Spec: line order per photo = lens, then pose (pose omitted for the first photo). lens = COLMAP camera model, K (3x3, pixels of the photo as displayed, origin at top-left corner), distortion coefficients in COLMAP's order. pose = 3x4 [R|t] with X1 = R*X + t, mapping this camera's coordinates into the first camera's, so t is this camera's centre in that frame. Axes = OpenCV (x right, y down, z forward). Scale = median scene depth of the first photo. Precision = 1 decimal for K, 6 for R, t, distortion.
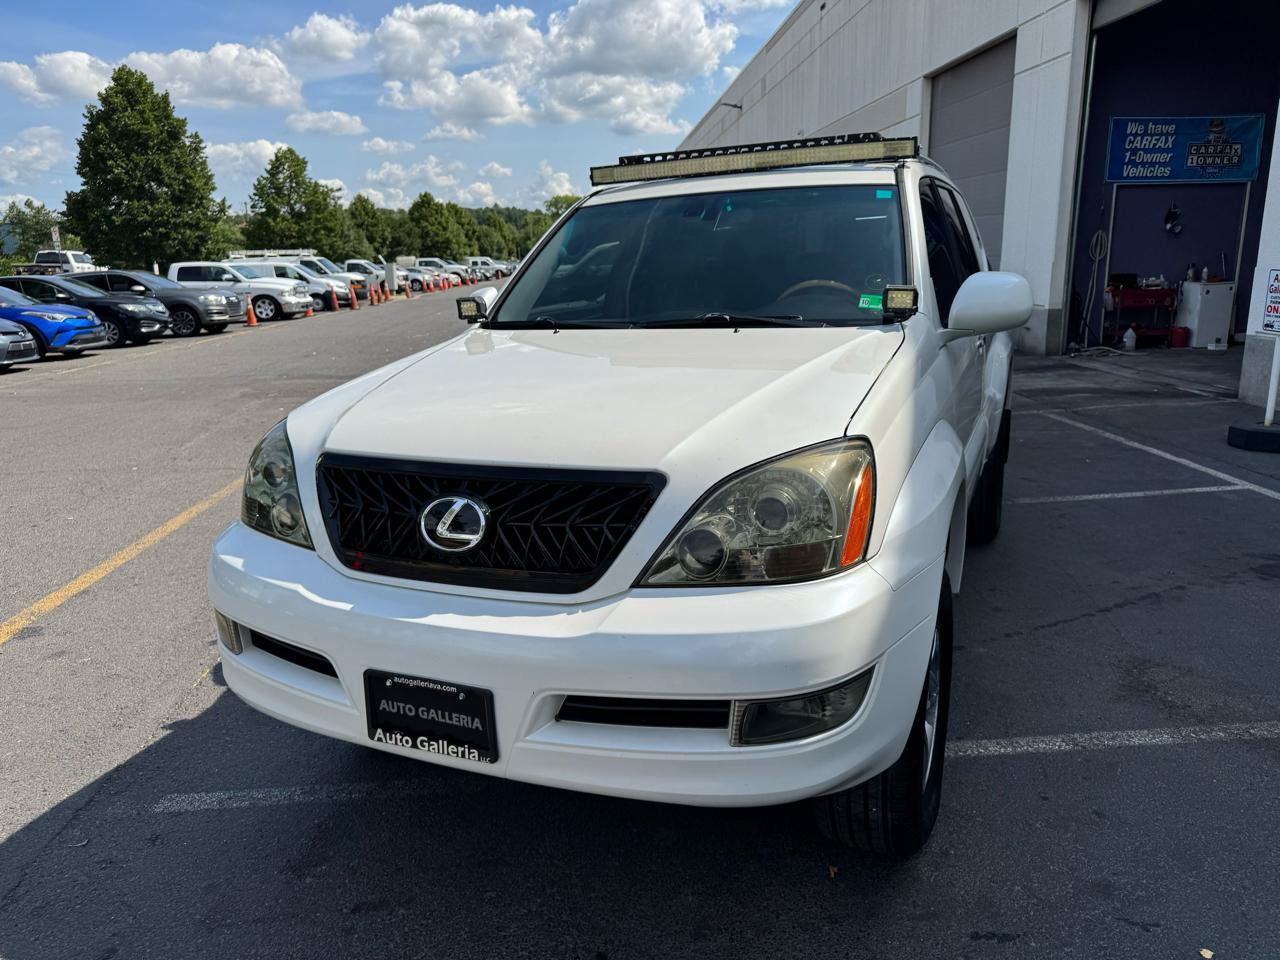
lens RADIAL K [[902.8, 0, 640.0], [0, 902.8, 480.0], [0, 0, 1]] dist [0.010964, -0.011531]
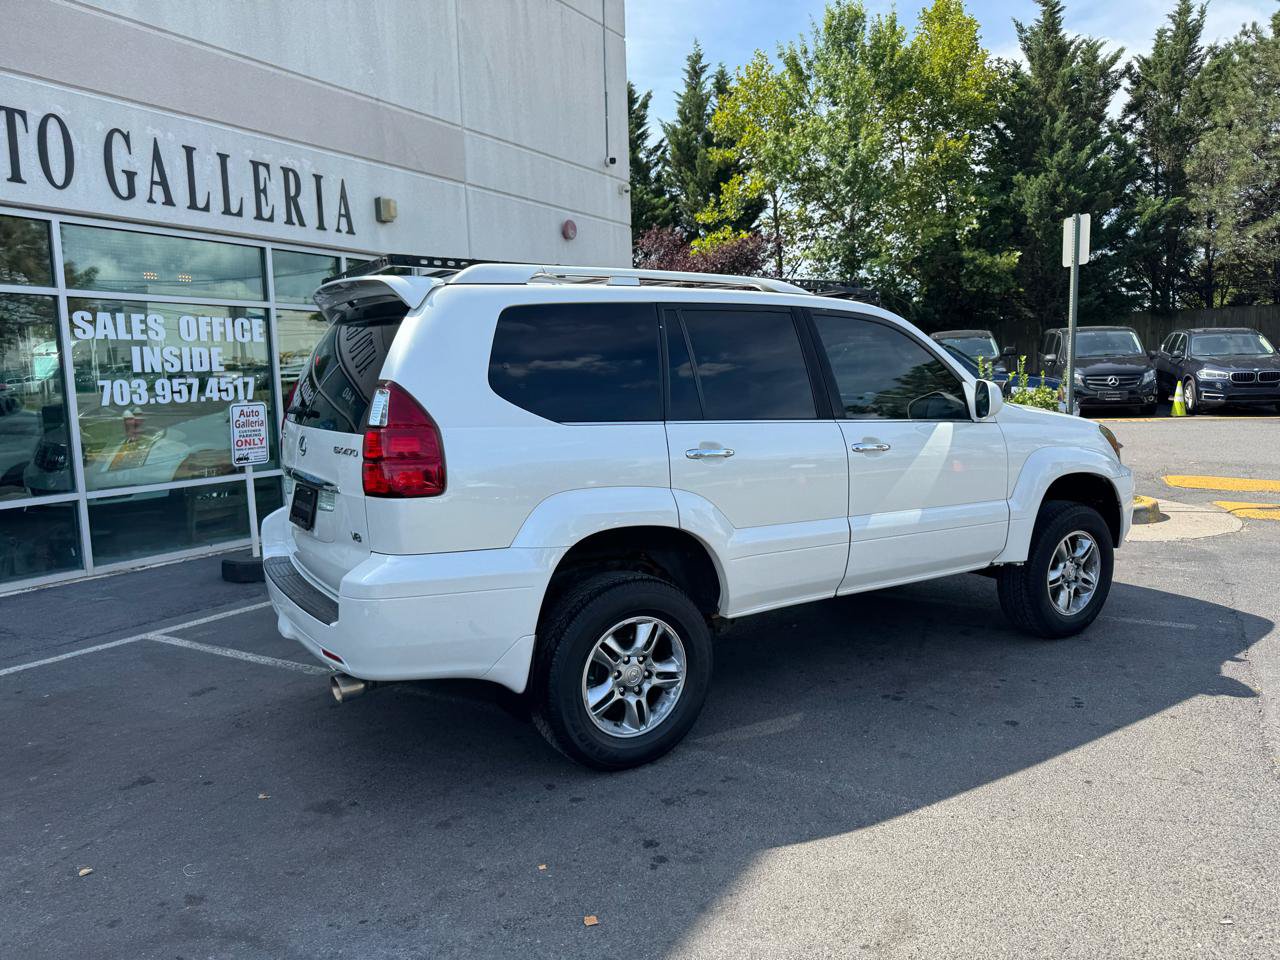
lens RADIAL K [[921.3, 0, 651.4], [0, 921.3, 478.7], [0, 0, 1]] dist [0.030313, -0.031821]
pose [[-0.832796, -0.010276, 0.553485, -0.179578], [0.184258, 0.937673, 0.294651, -0.197102], [-0.522016, 0.347368, -0.778996, 0.824412]]
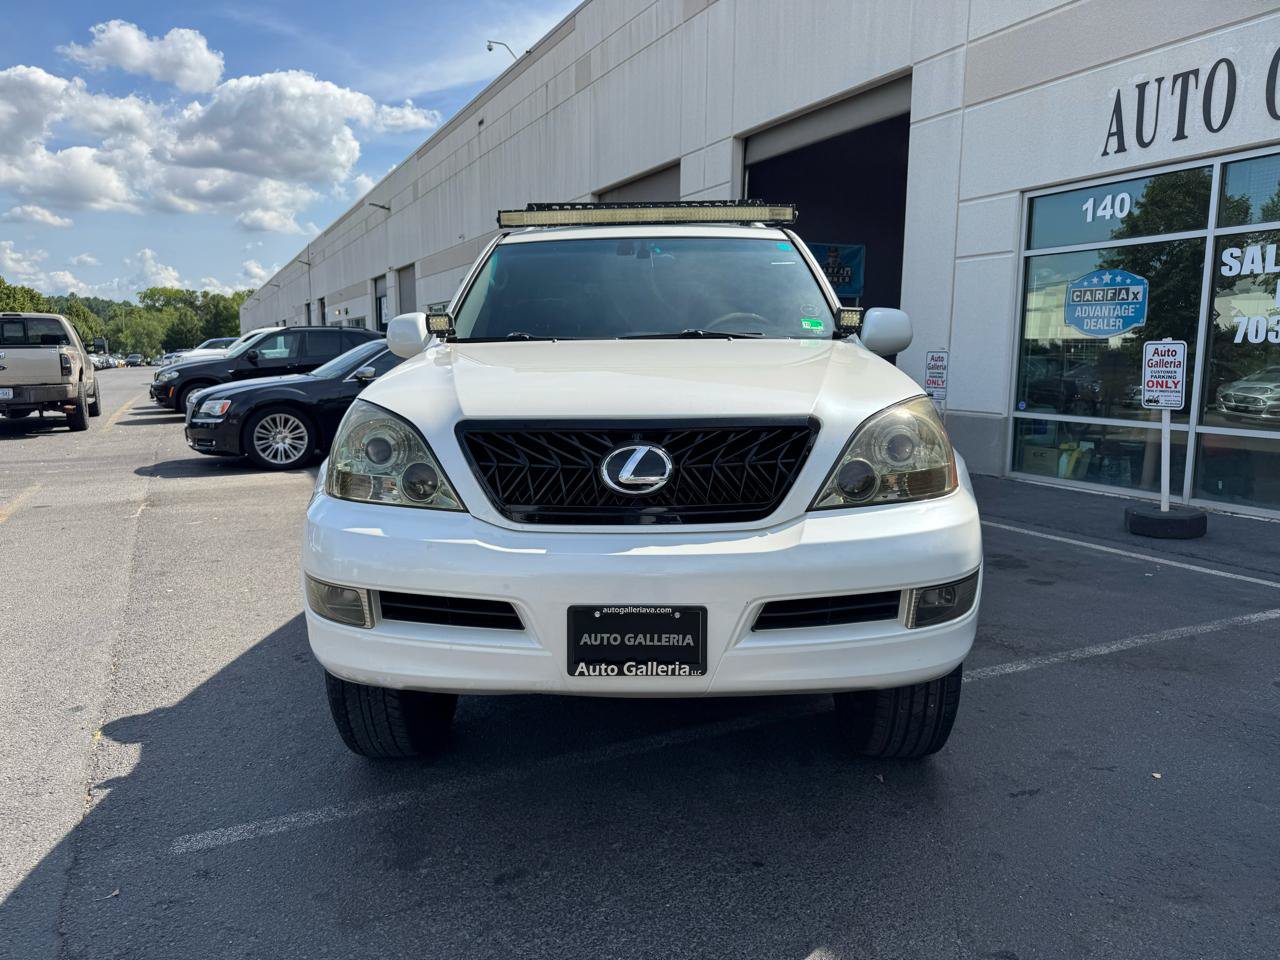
lens RADIAL K [[906.5, 0, 622.1], [0, 906.5, 478.5], [0, 0, 1]] dist [0.010468, -0.005949]
pose [[0.927271, -0.017398, 0.373986, -0.123788], [0.059857, 0.992959, -0.102219, 0.033434], [-0.369574, 0.117170, 0.921784, -0.004292]]
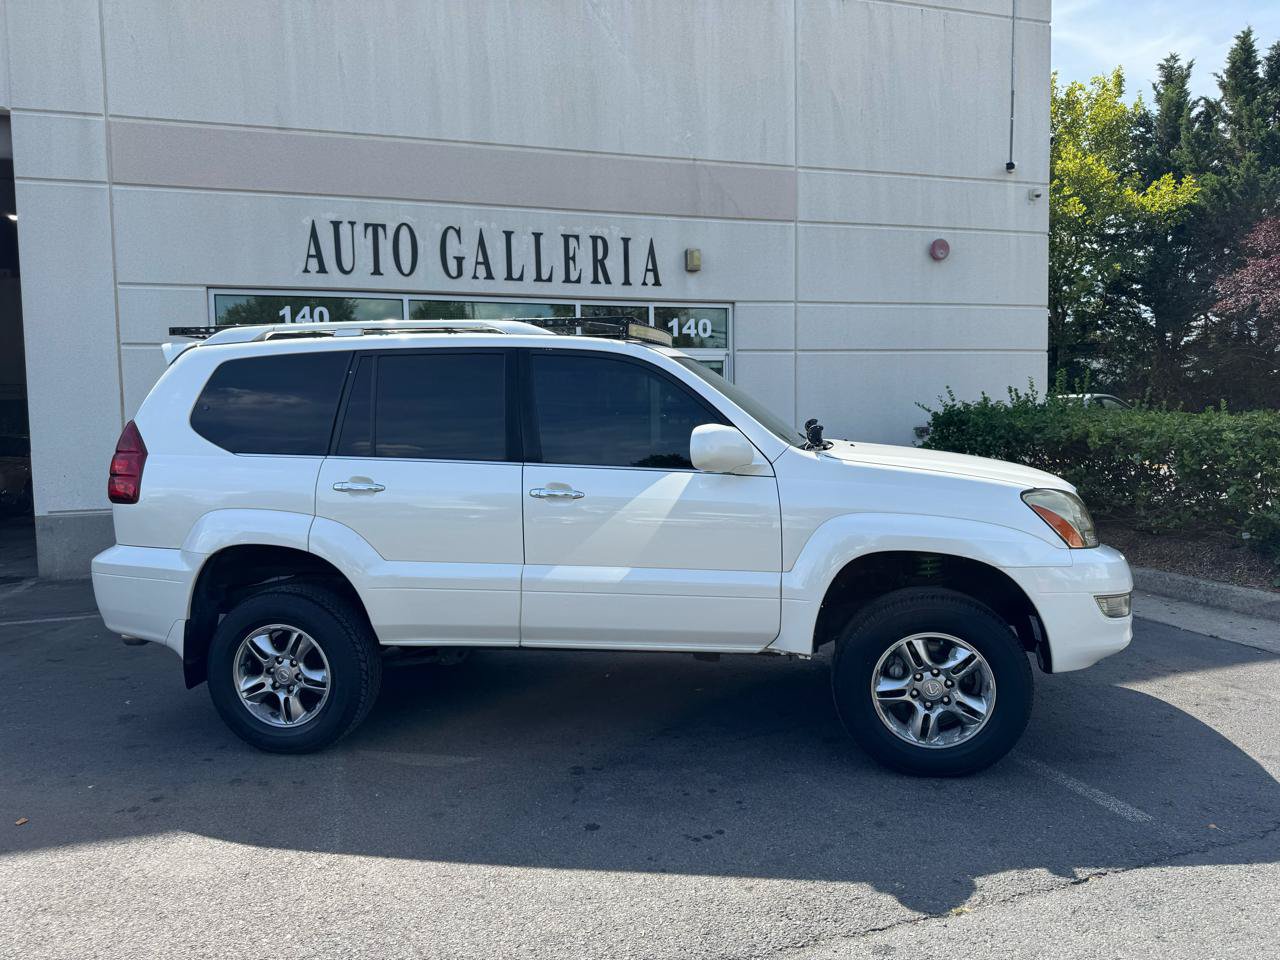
lens RADIAL K [[907.0, 0, 647.7], [0, 907.0, 490.1], [0, 0, 1]] dist [0.131206, -0.219693]
pose [[-0.242742, -0.039276, 0.969296, -0.421467], [0.261701, 0.959484, 0.104417, -0.098472], [-0.934125, 0.279012, -0.222628, 0.483061]]
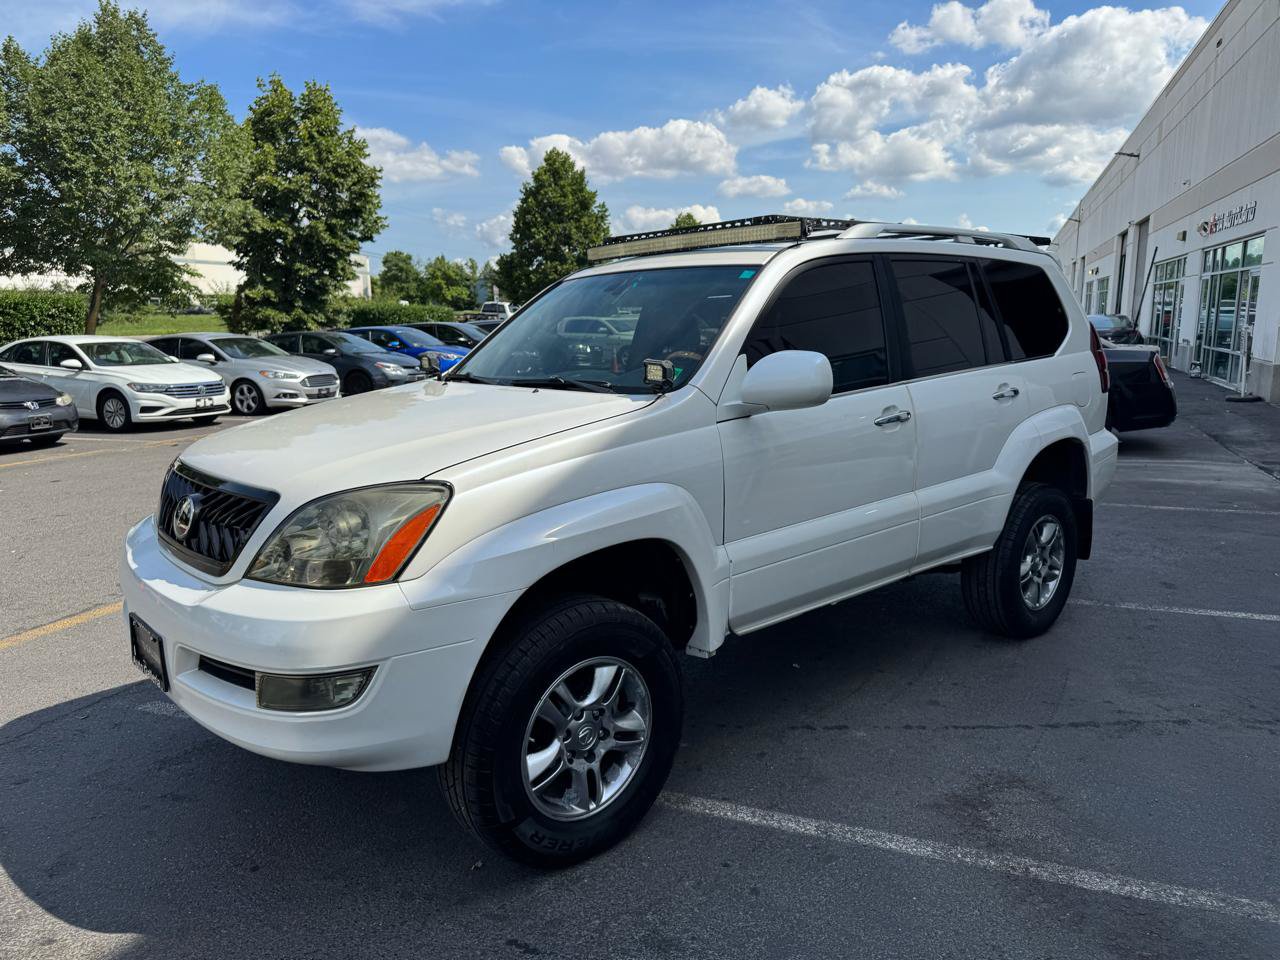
lens RADIAL K [[889.8, 0, 644.5], [0, 889.8, 480.0], [0, 0, 1]] dist [0.063160, -0.085080]
pose [[0.912260, 0.094668, -0.398522, 0.187230], [-0.116860, 0.992642, -0.031706, -0.008815], [0.392589, 0.075495, 0.916610, 0.002469]]
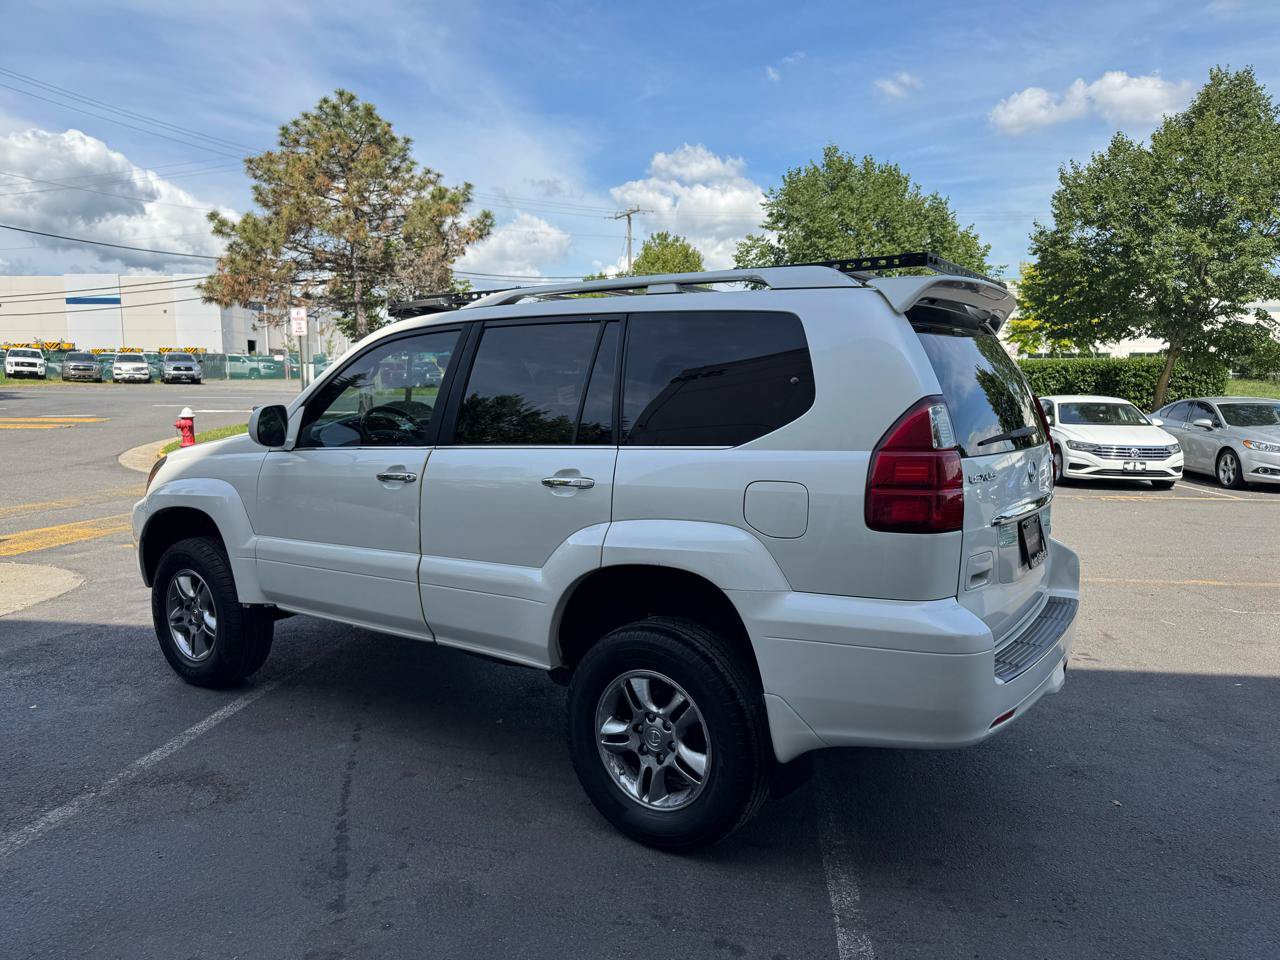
lens RADIAL K [[899.5, 0, 653.2], [0, 899.5, 480.4], [0, 0, 1]] dist [0.019458, -0.026173]
pose [[-0.163988, 0.135908, -0.977055, 0.480462], [-0.236824, 0.956073, 0.172738, -0.143076], [0.957613, 0.259717, -0.124598, 0.506061]]
